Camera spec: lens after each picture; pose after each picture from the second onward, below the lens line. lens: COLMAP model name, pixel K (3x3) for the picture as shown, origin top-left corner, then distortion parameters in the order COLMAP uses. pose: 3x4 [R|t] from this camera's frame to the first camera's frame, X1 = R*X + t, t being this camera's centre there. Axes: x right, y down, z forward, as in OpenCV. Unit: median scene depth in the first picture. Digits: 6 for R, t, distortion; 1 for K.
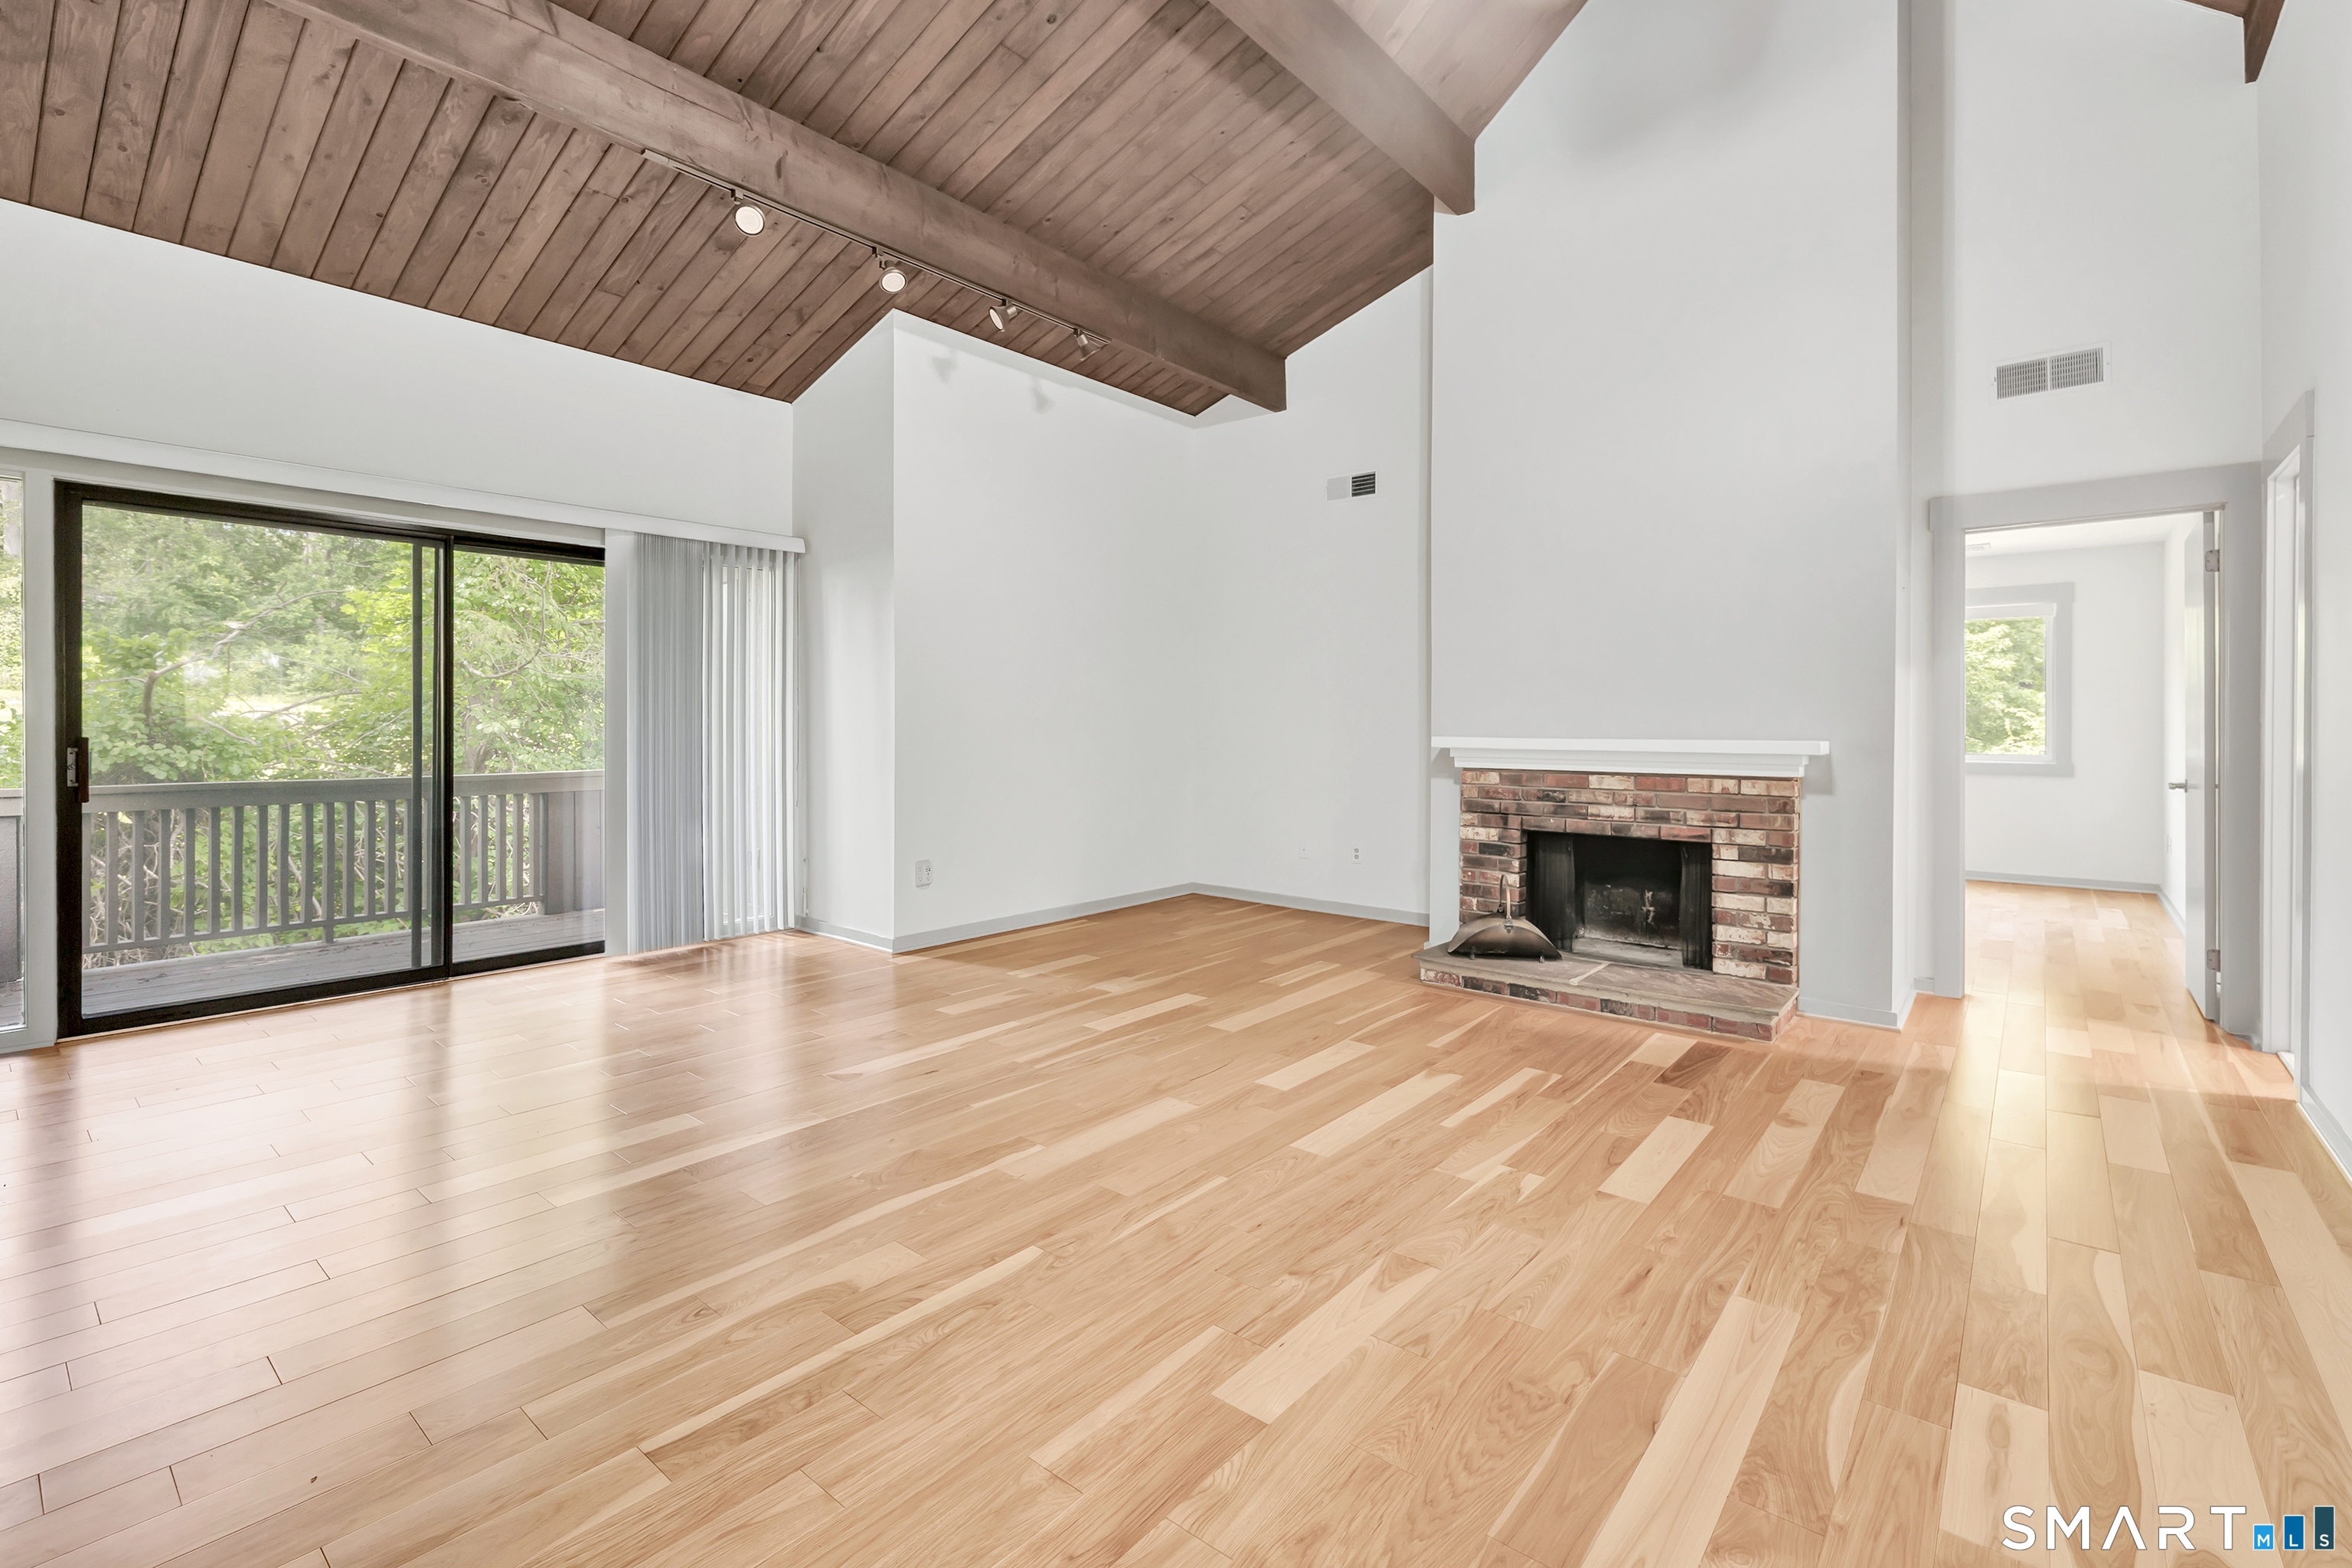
lens RADIAL K [[1063.9, 0, 1172.4], [0, 1063.9, 719.4], [0, 0, 1]] dist [0.001437, 0.000236]
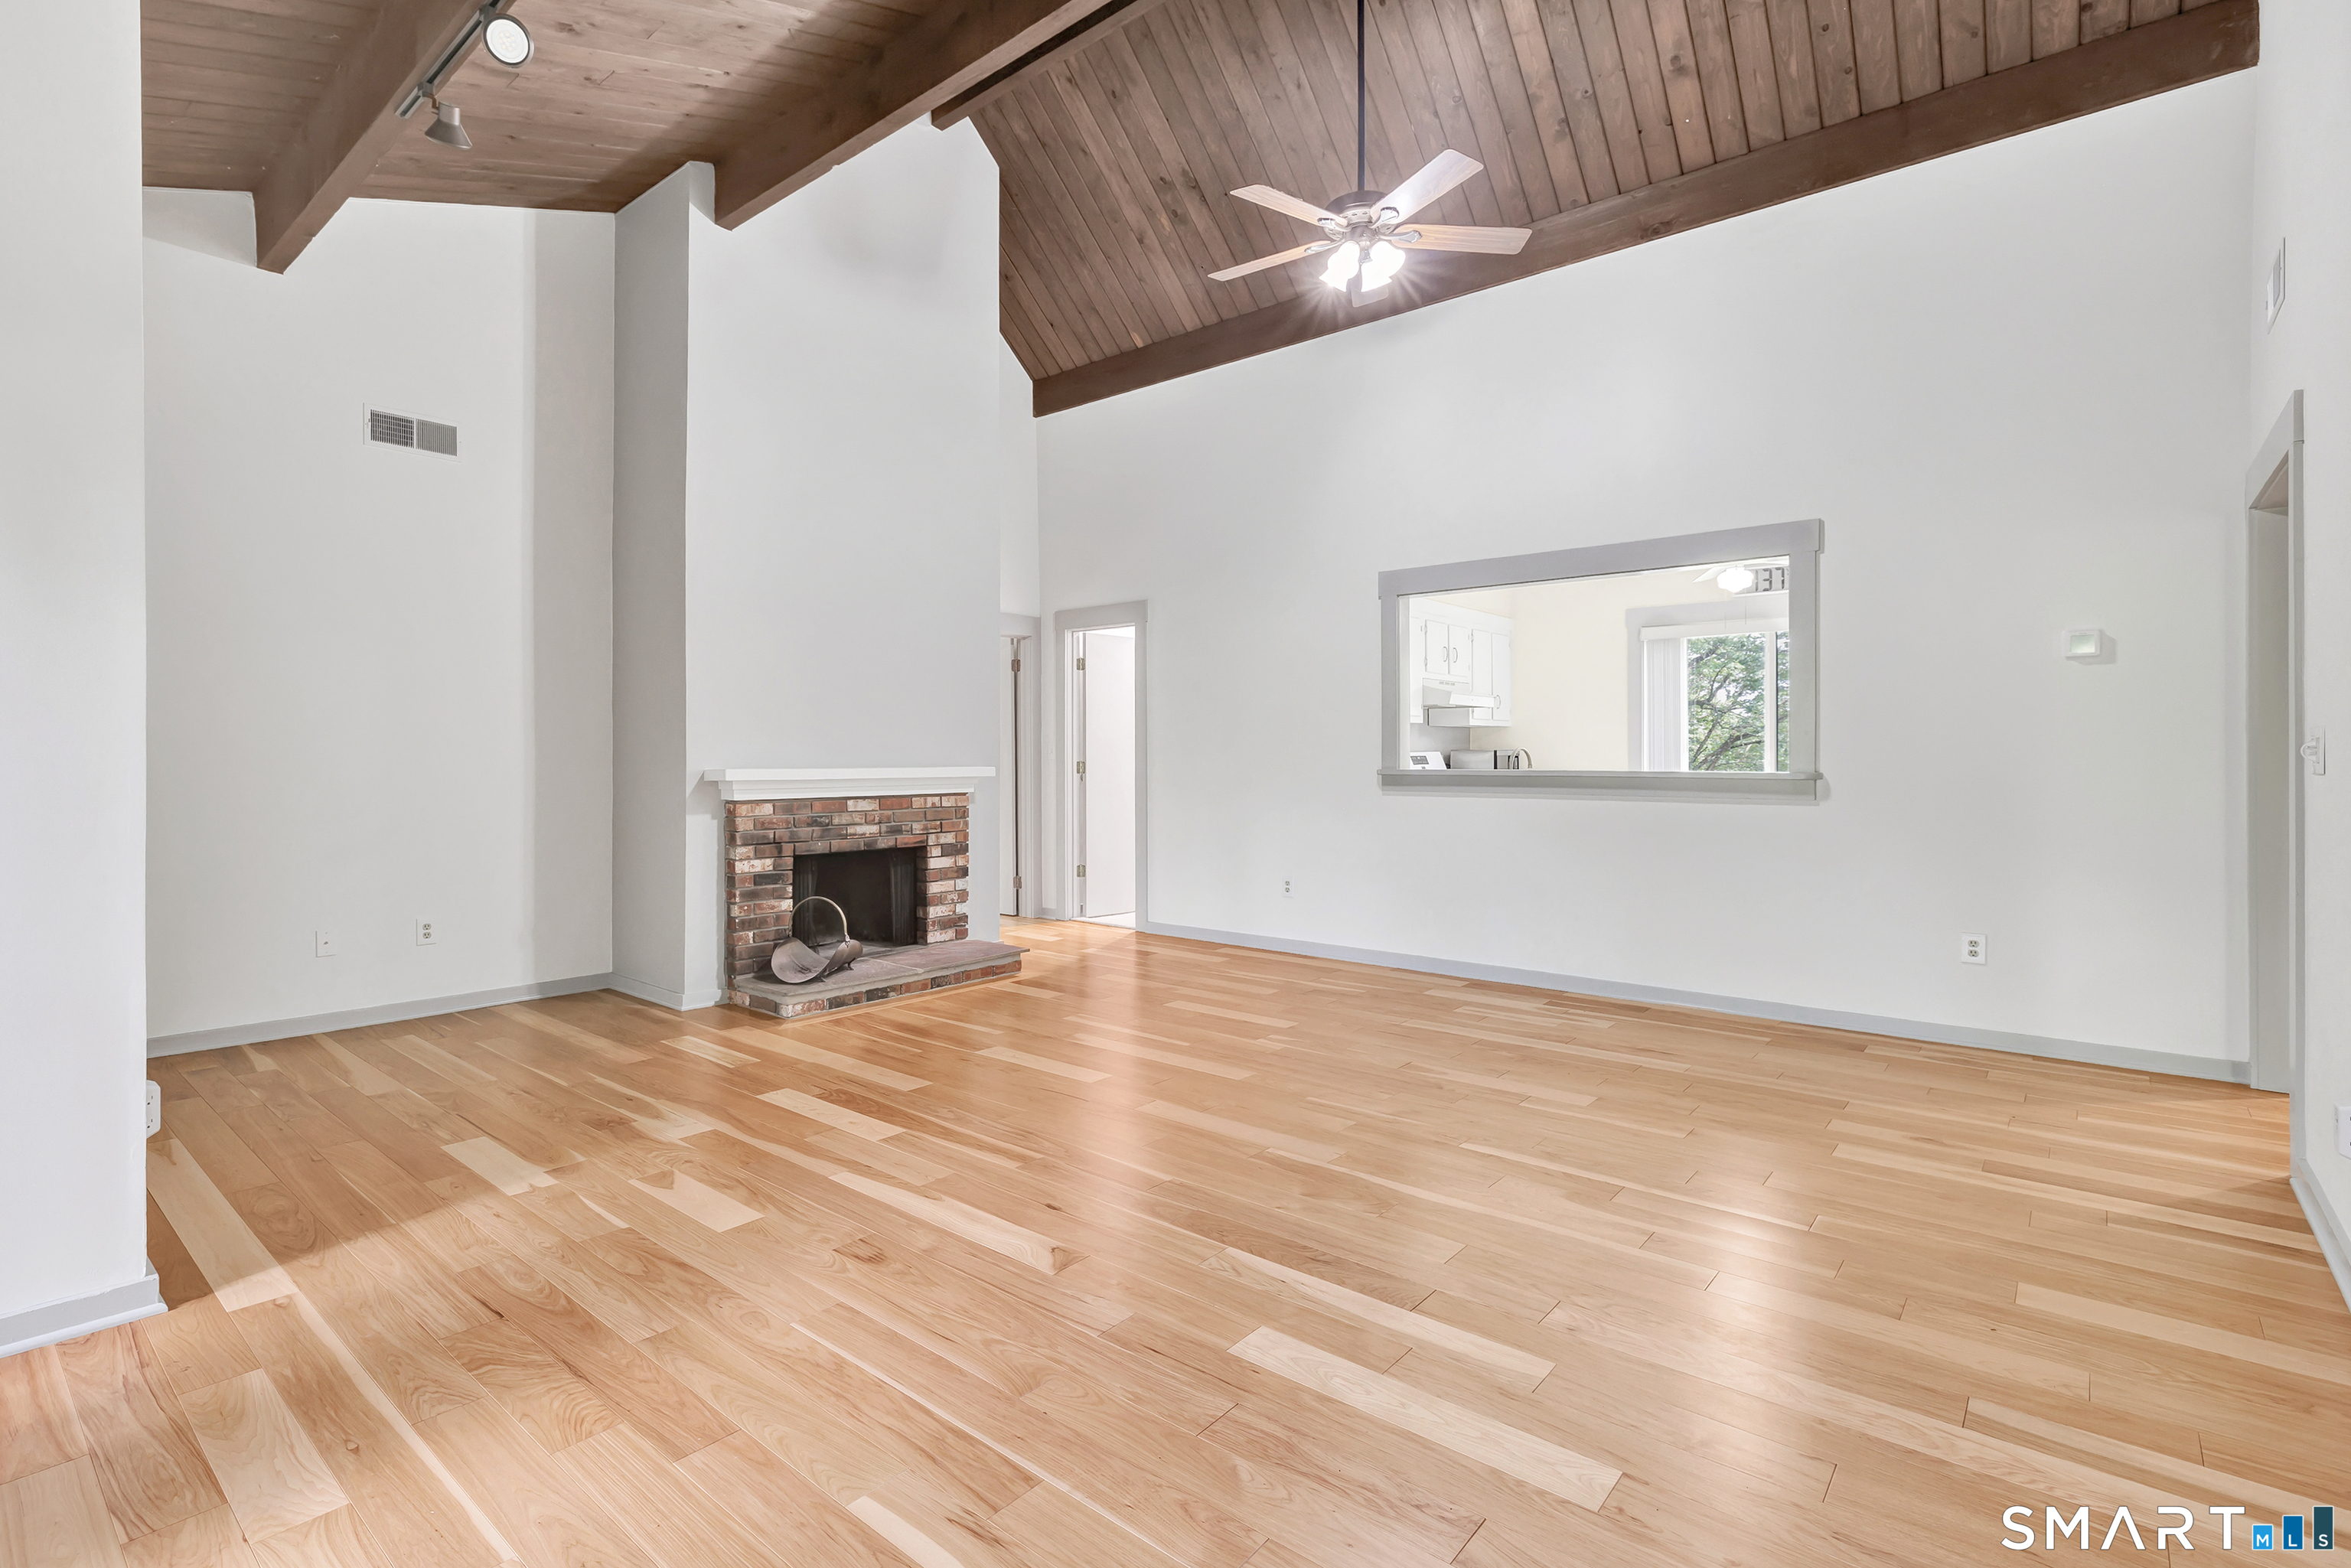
lens RADIAL K [[1053.5, 0, 1078.5], [0, 1053.5, 746.6], [0, 0, 1]] dist [0.002022, 0.000127]
pose [[0.059031, 0.003932, 0.998248, -0.782026], [-0.003926, 0.999985, -0.003707, -0.002228], [-0.998248, -0.003700, 0.059045, 0.734543]]
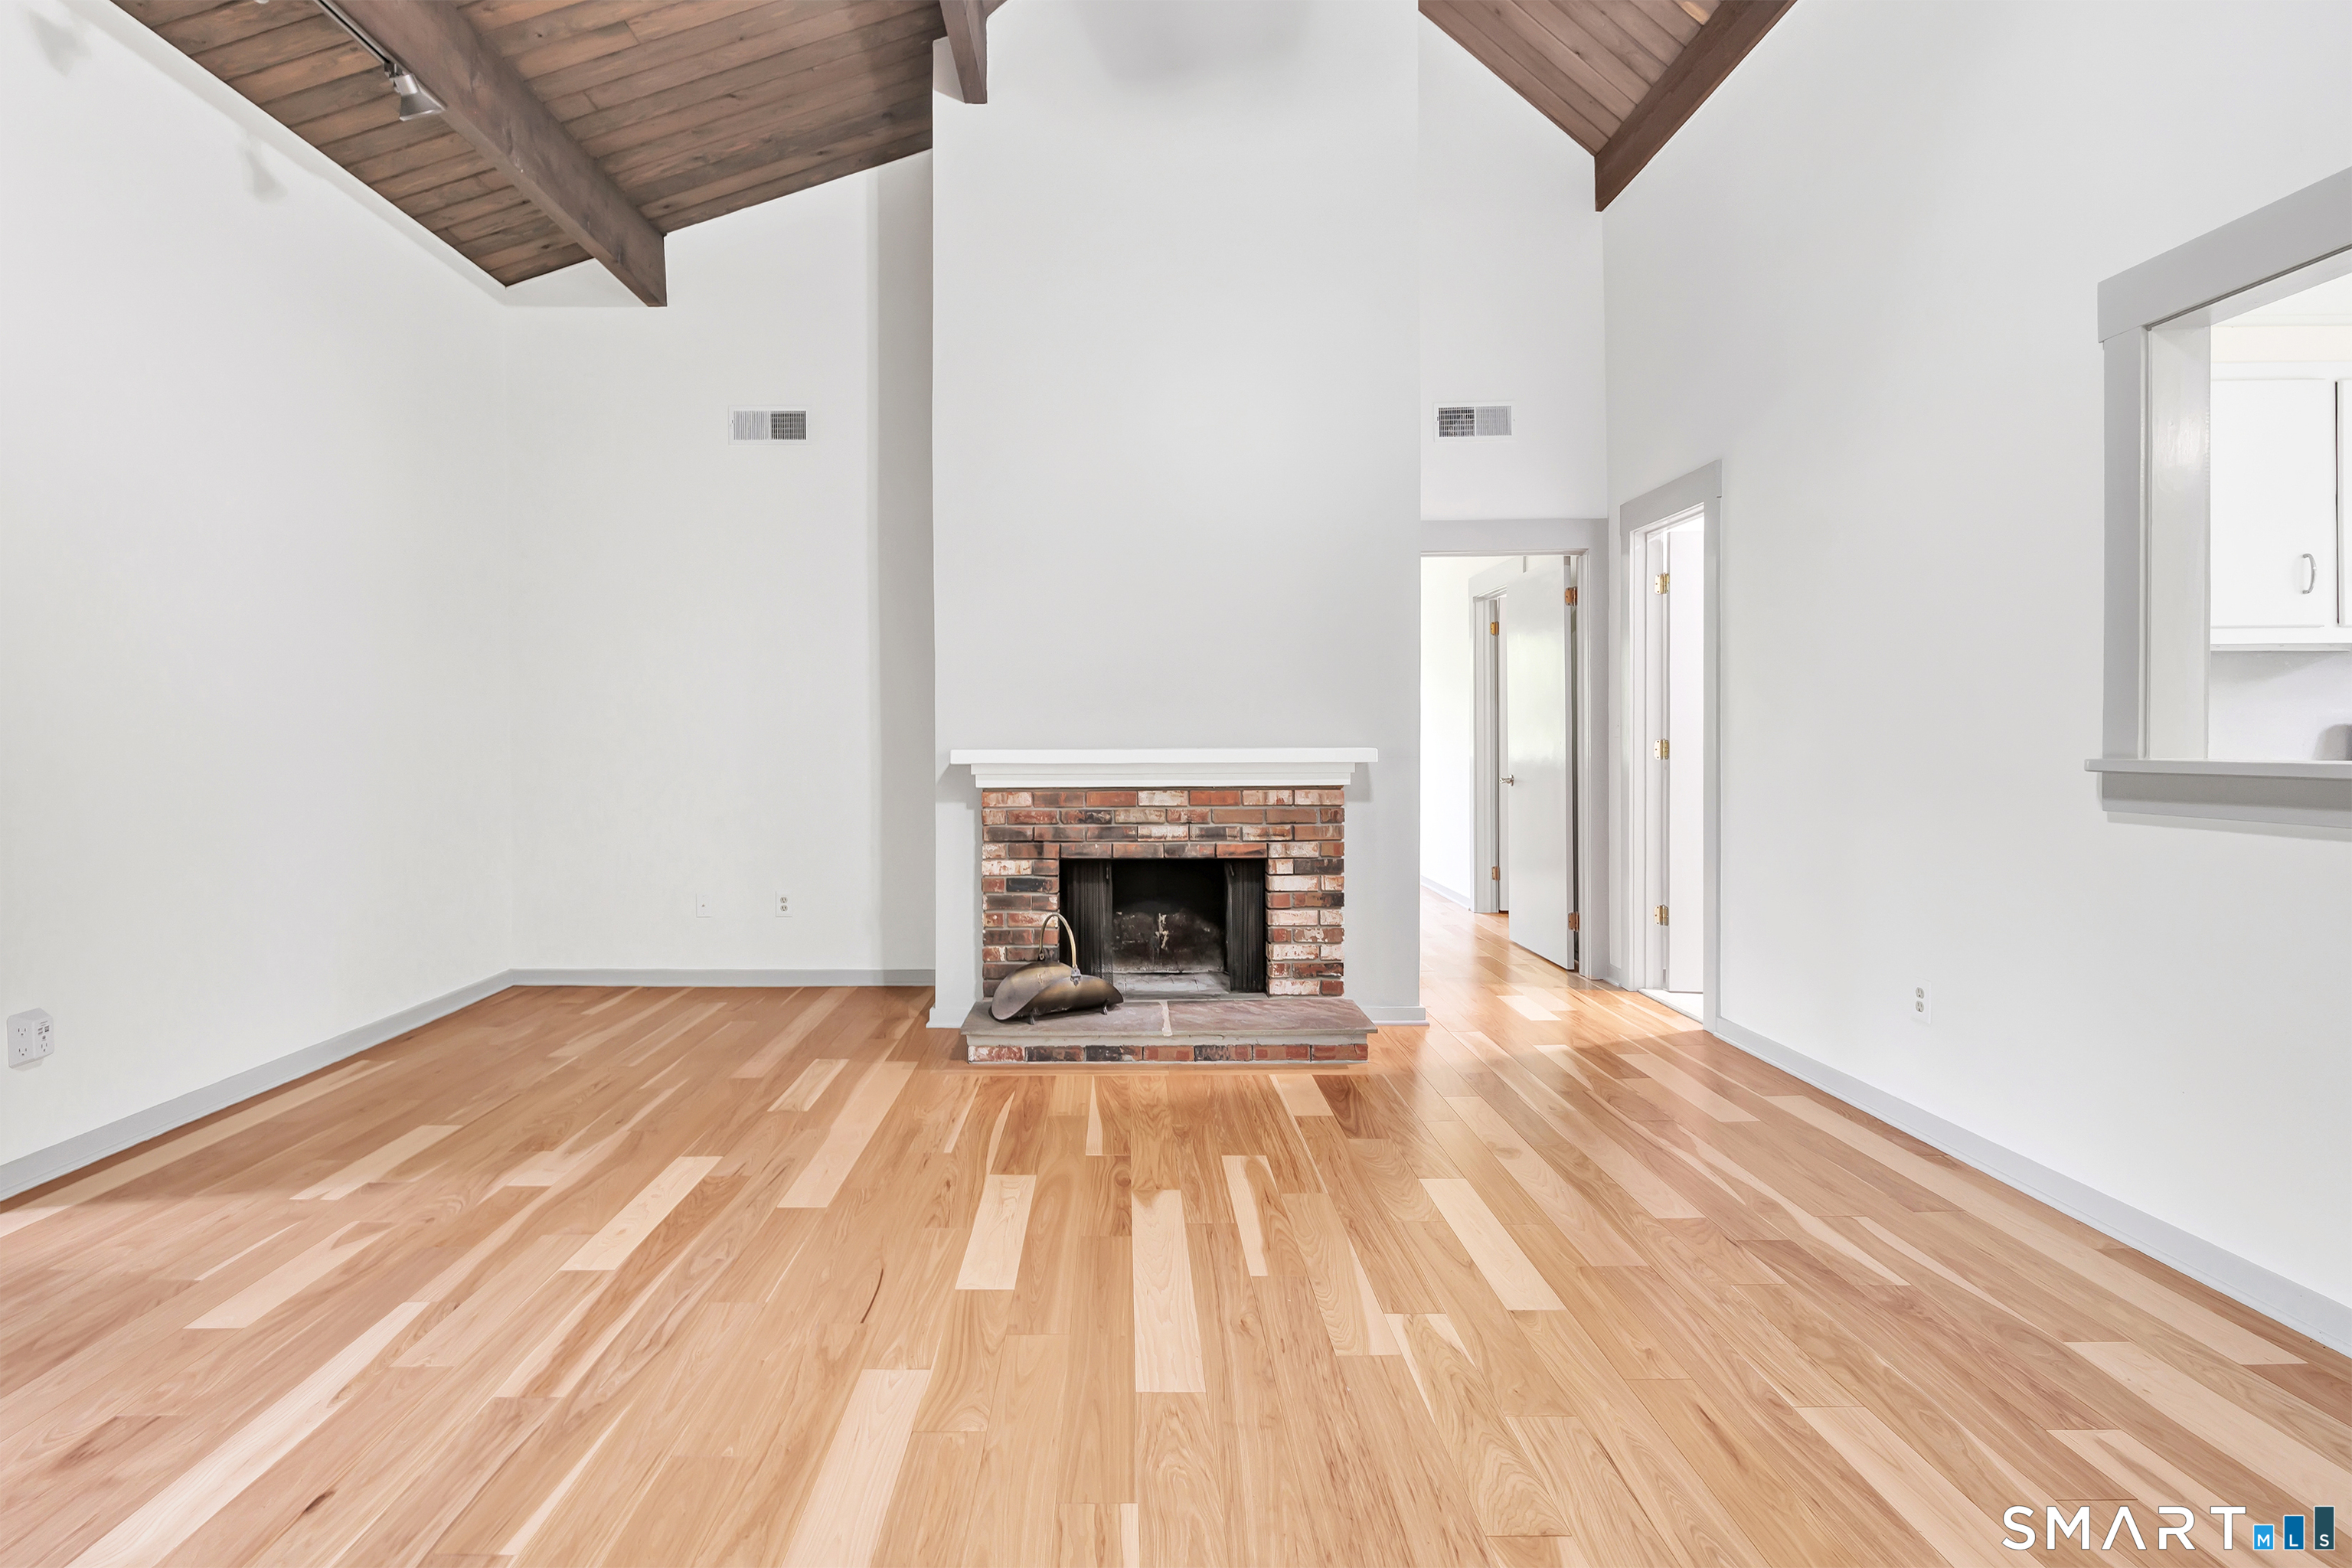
lens RADIAL K [[1098.9, 0, 1148.4], [0, 1098.9, 743.8], [0, 0, 1]] dist [0.000746, -0.000309]
pose [[0.765143, -0.012200, 0.643744, -0.199062], [0.005608, 0.999909, 0.012285, 0.002306], [-0.643836, -0.005790, 0.765142, 0.323270]]
